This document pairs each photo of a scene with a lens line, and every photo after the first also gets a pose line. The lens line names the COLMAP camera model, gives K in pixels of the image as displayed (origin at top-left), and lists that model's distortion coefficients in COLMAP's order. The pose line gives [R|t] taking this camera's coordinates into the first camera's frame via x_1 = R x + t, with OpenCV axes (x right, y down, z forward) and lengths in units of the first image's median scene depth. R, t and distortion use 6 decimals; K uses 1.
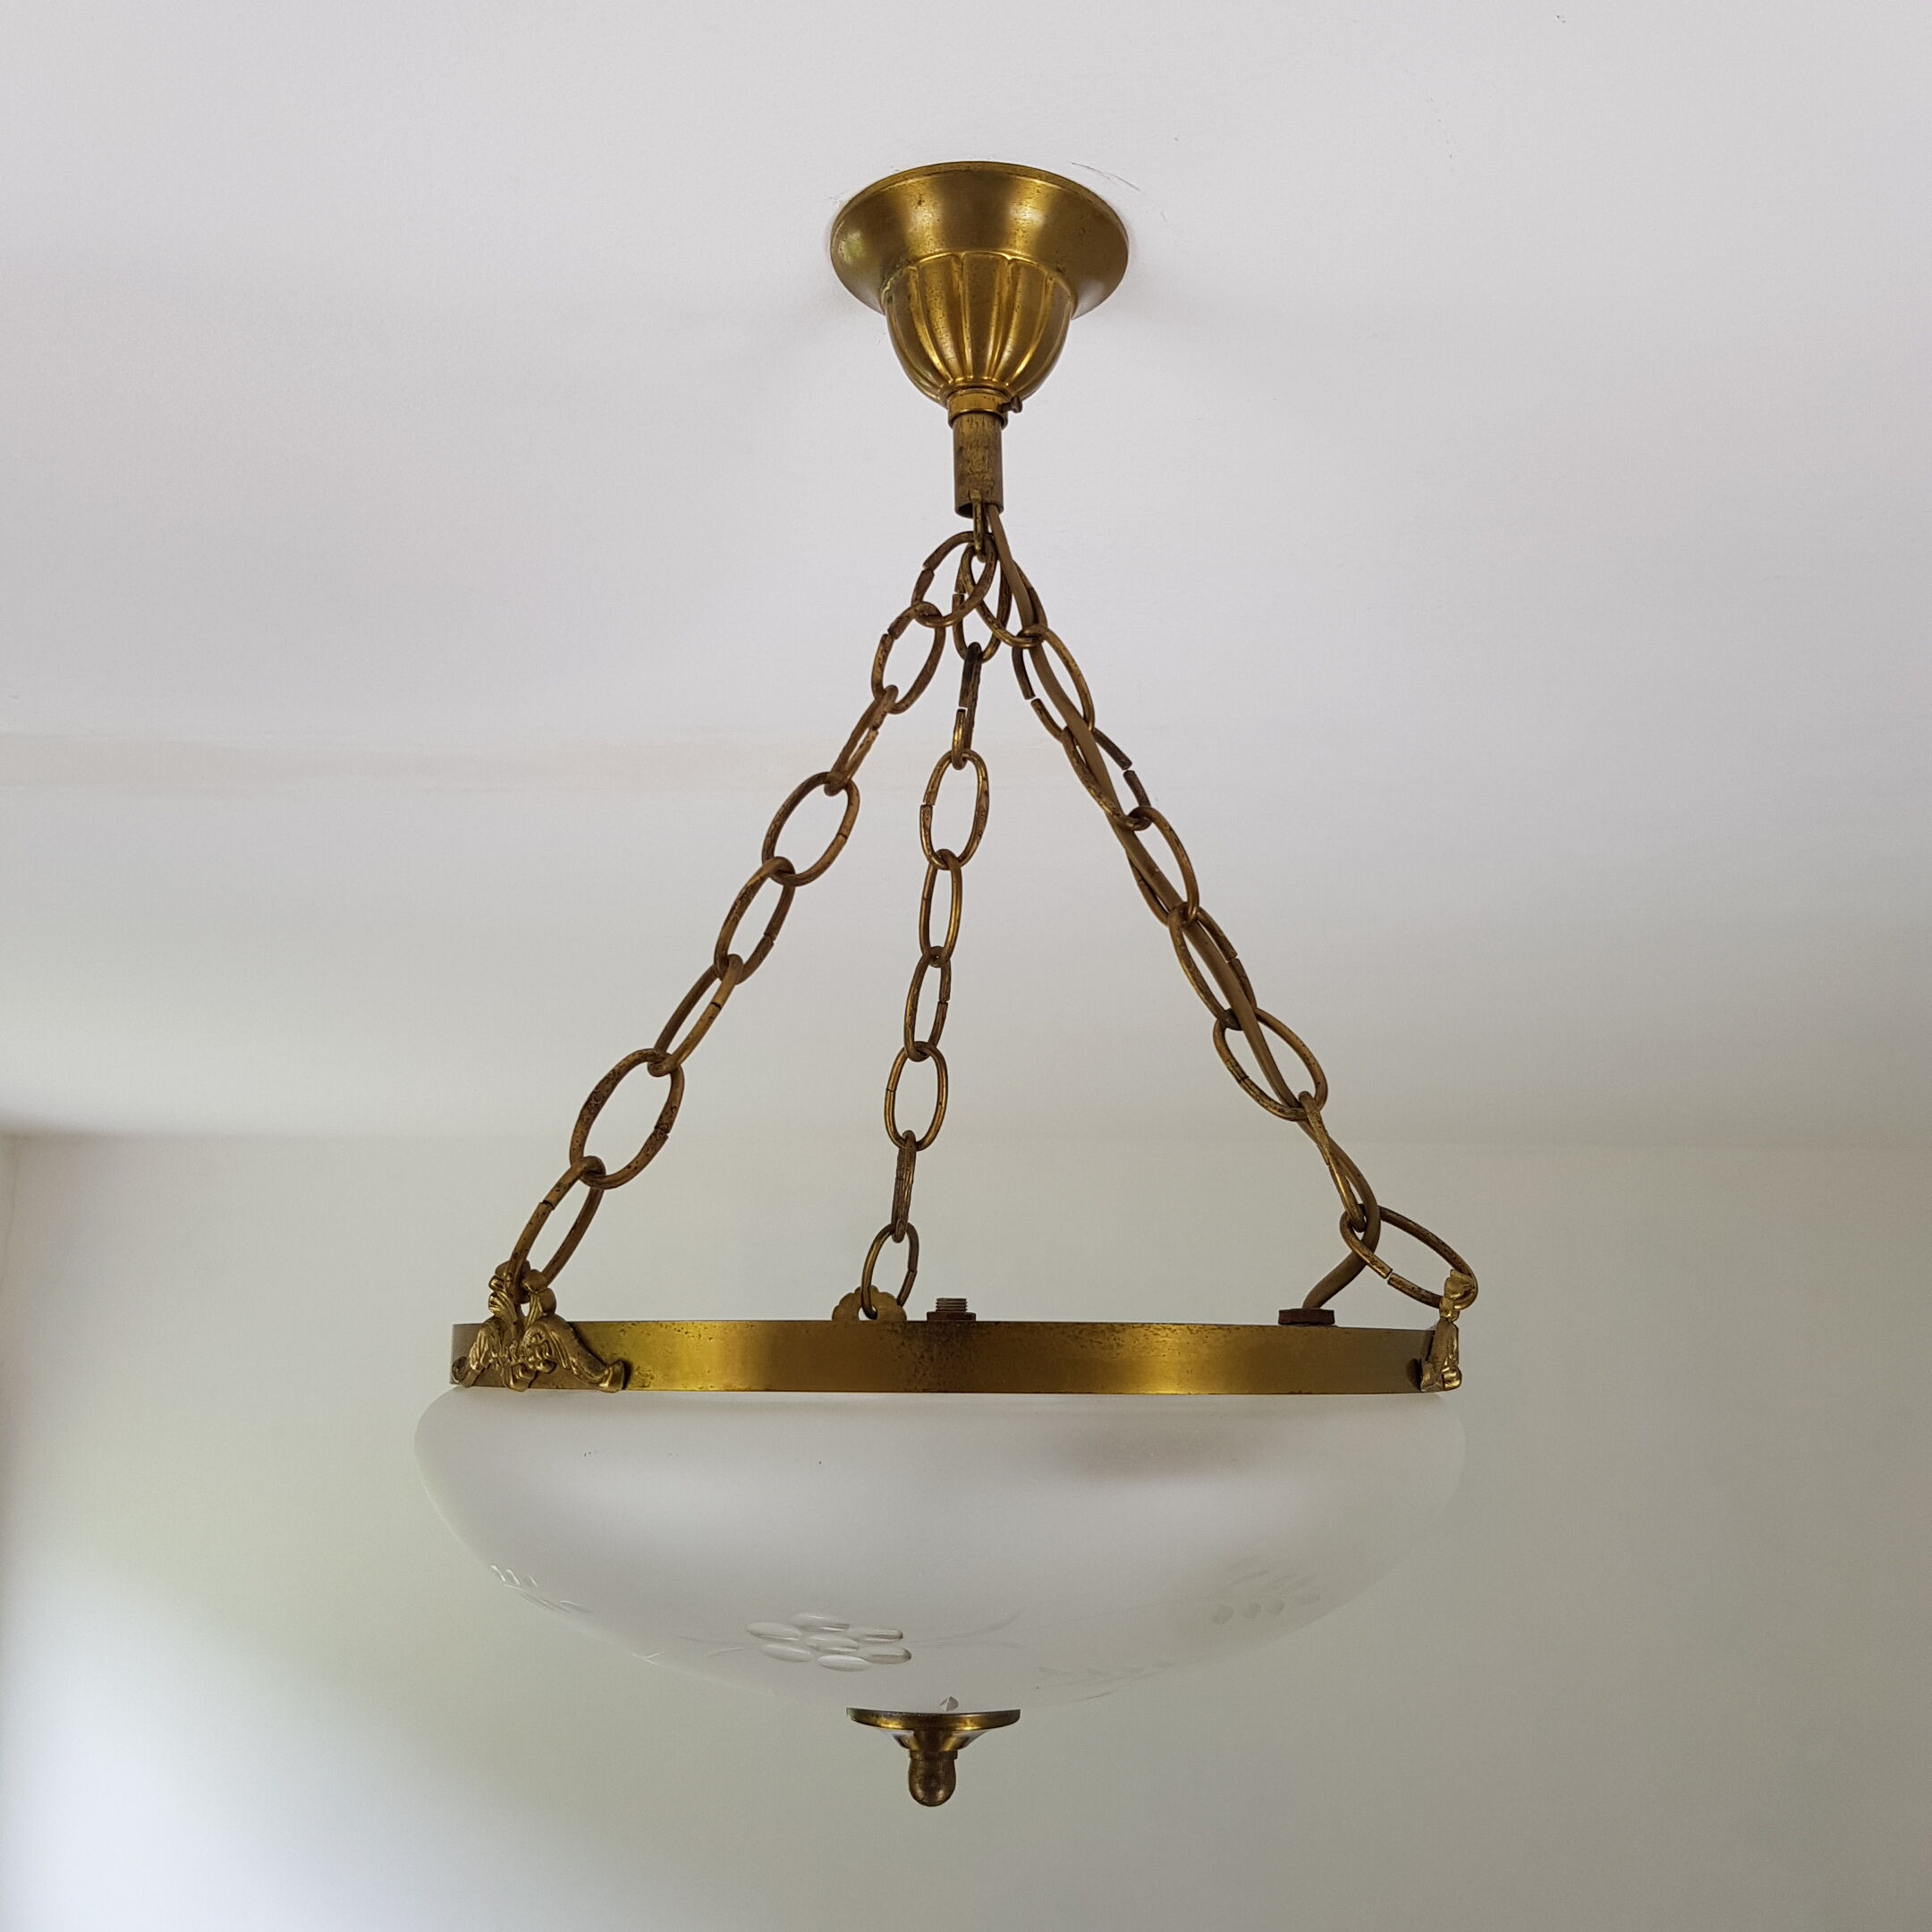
lens RADIAL K [[2075.5, 0, 971.8], [0, 2075.5, 921.2], [0, 0, 1]] dist [0.051027, -0.008599]
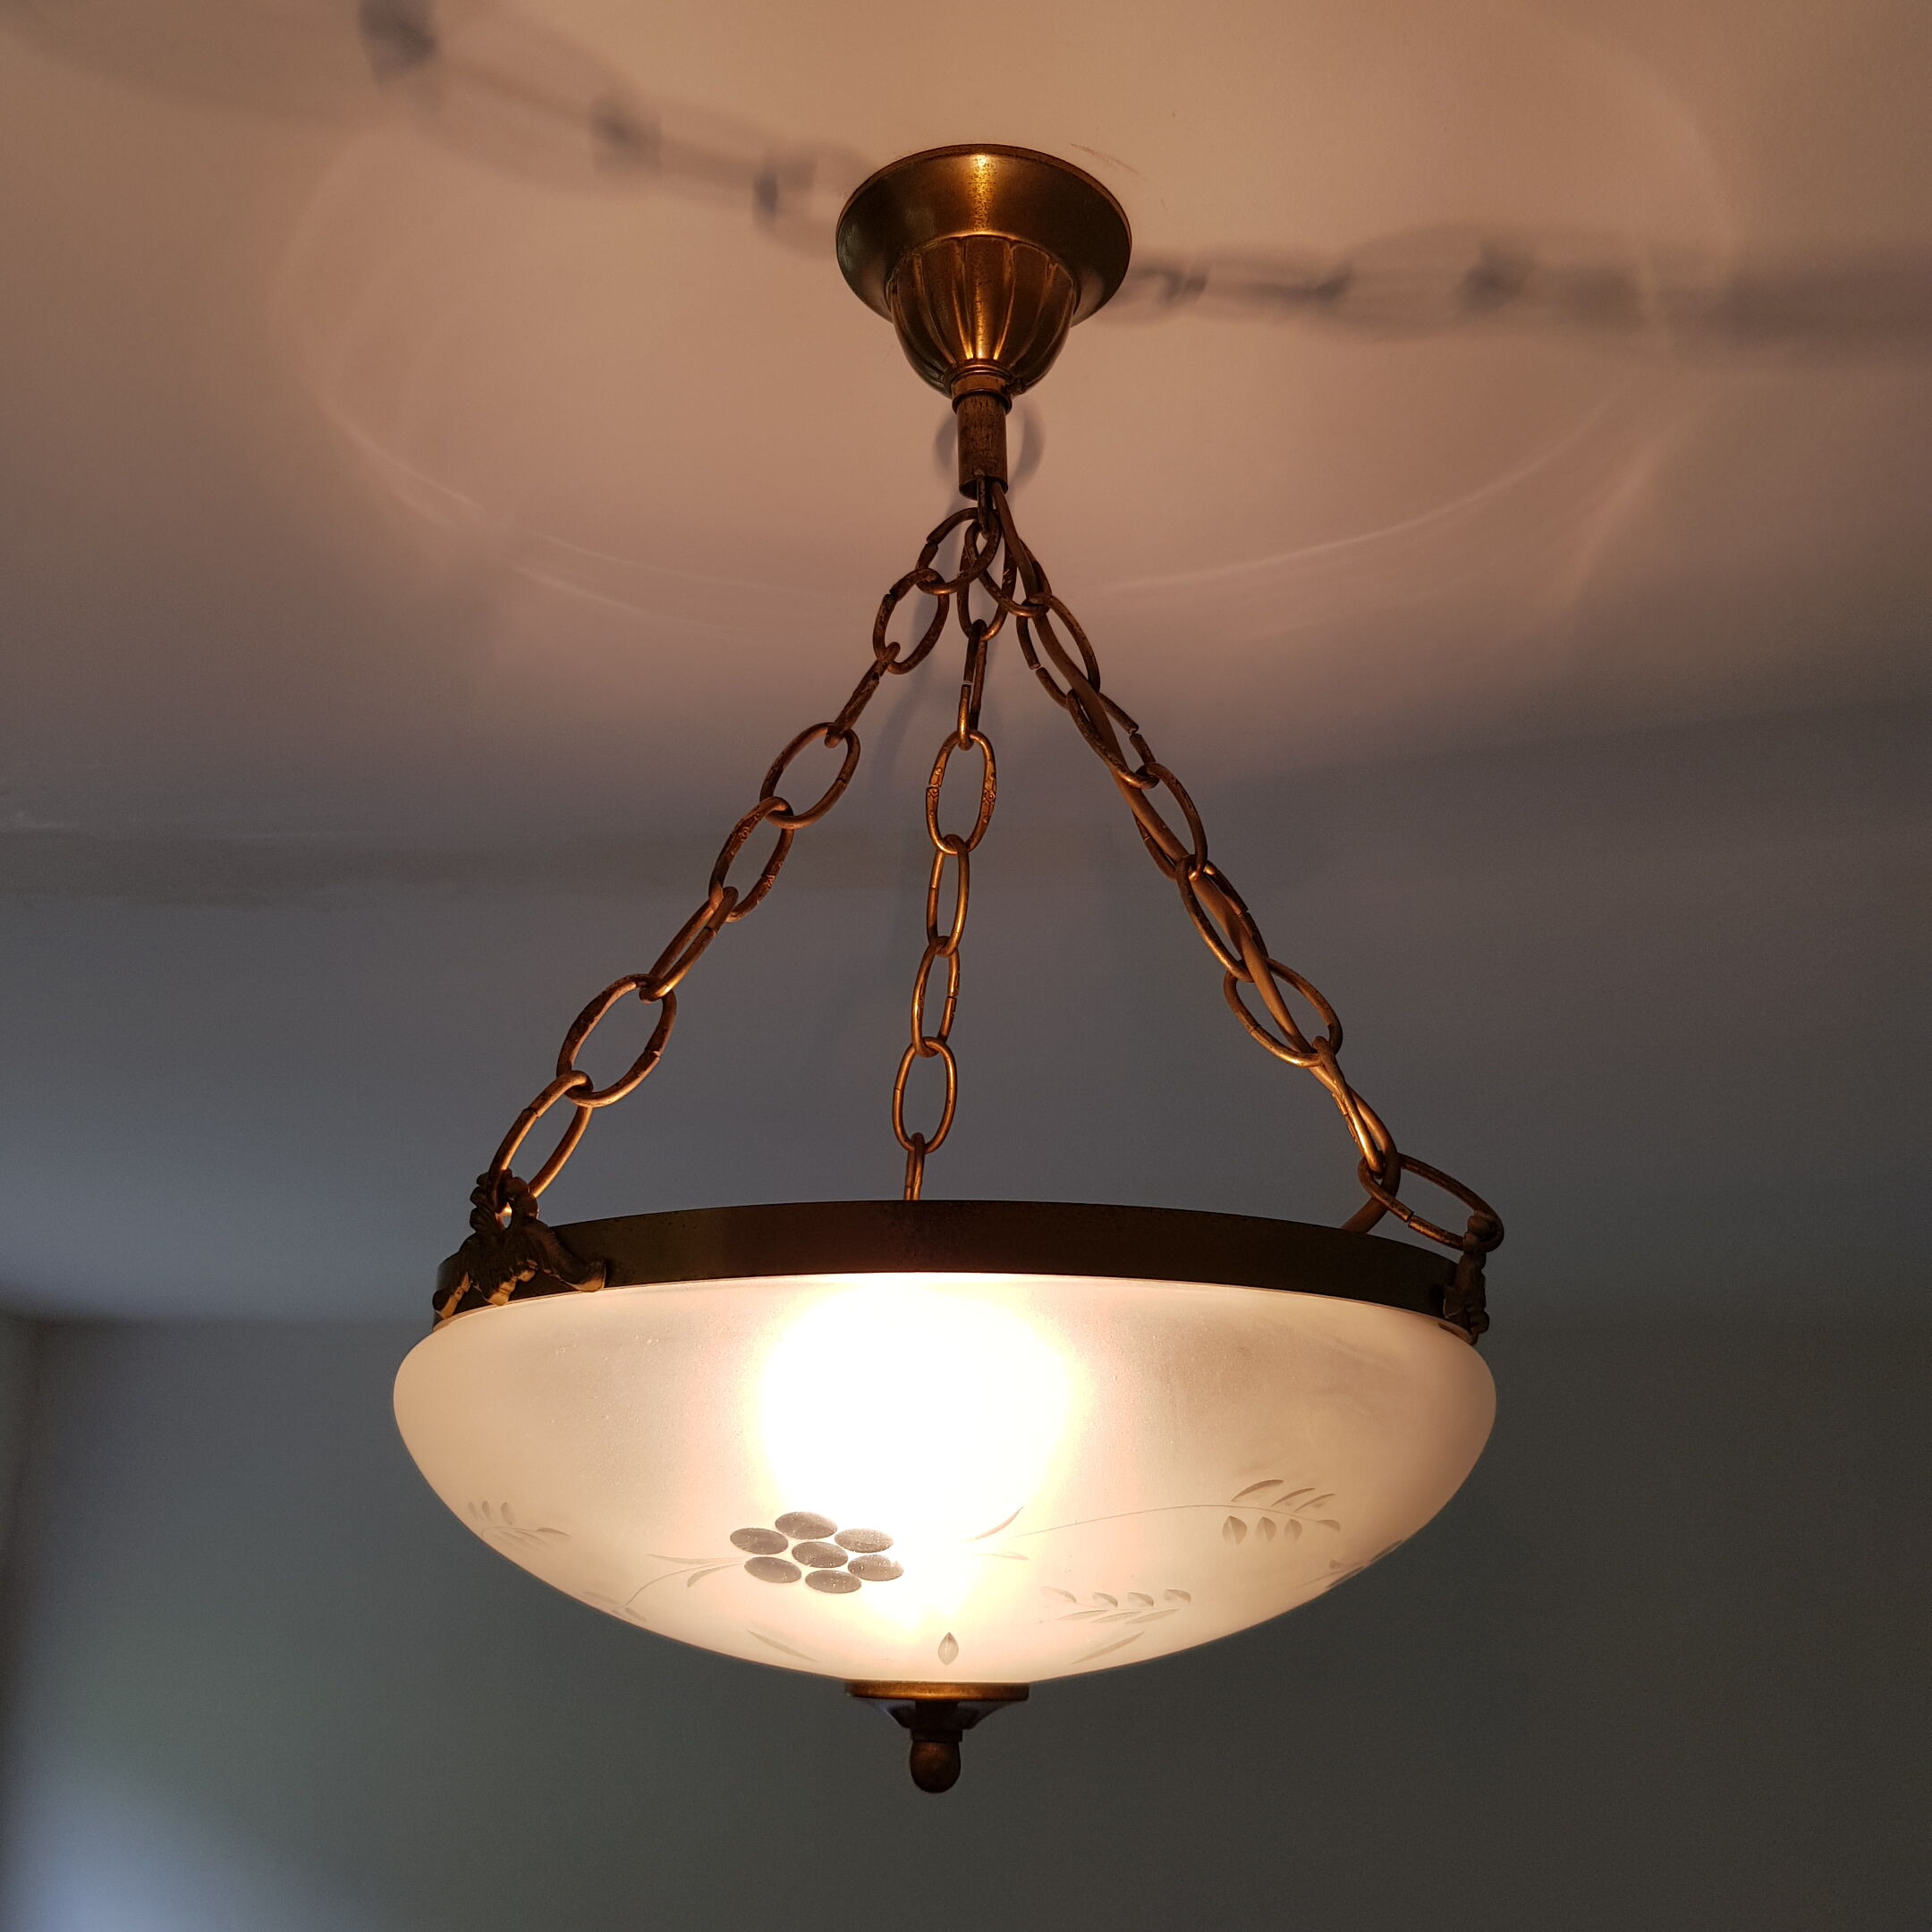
lens RADIAL K [[2091.4, 0, 960.3], [0, 2091.4, 944.3], [0, 0, 1]] dist [0.048867, -0.010983]
pose [[0.999647, -0.006896, -0.025658, 0.017787], [0.004222, 0.994687, -0.102859, 0.131511], [0.026231, 0.102715, 0.994365, 0.020725]]
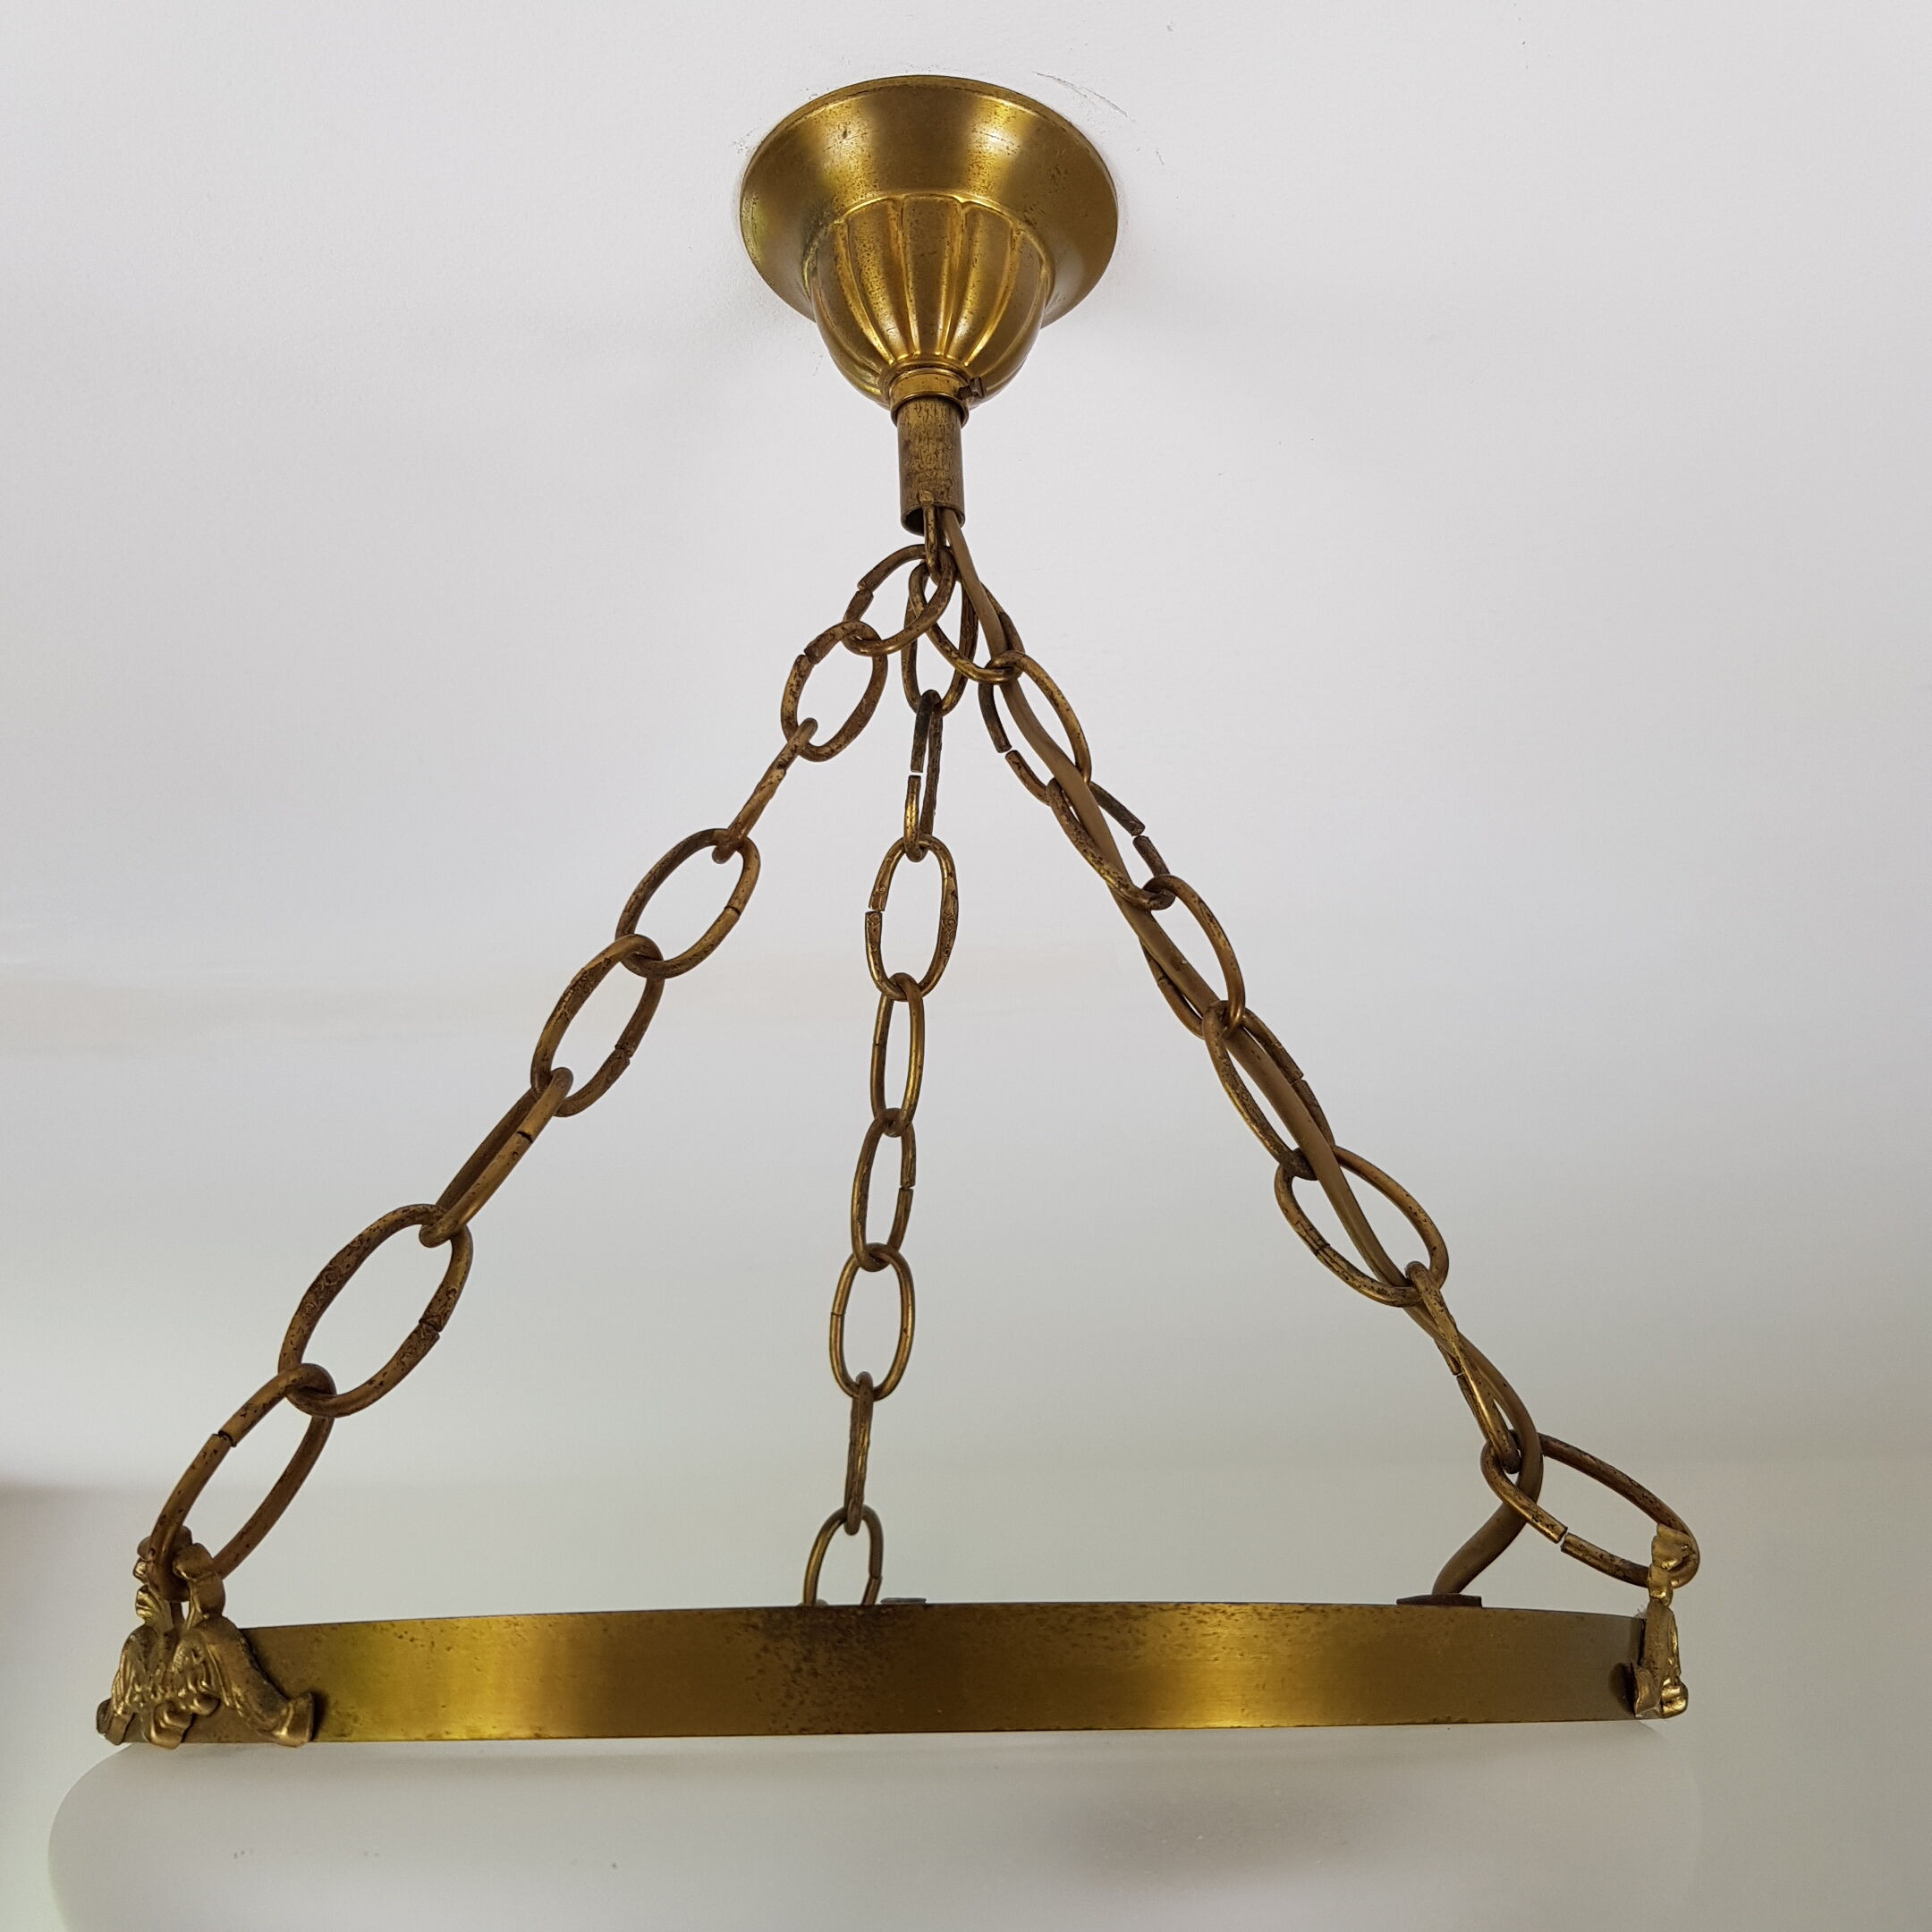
lens RADIAL K [[2079.4, 0, 1005.1], [0, 2079.4, 875.6], [0, 0, 1]] dist [0.103135, -0.302306]
pose [[0.999585, -0.028212, -0.005838, 0.032638], [0.026672, 0.982828, -0.182584, 0.074971], [0.010888, 0.182352, 0.983173, 0.288973]]
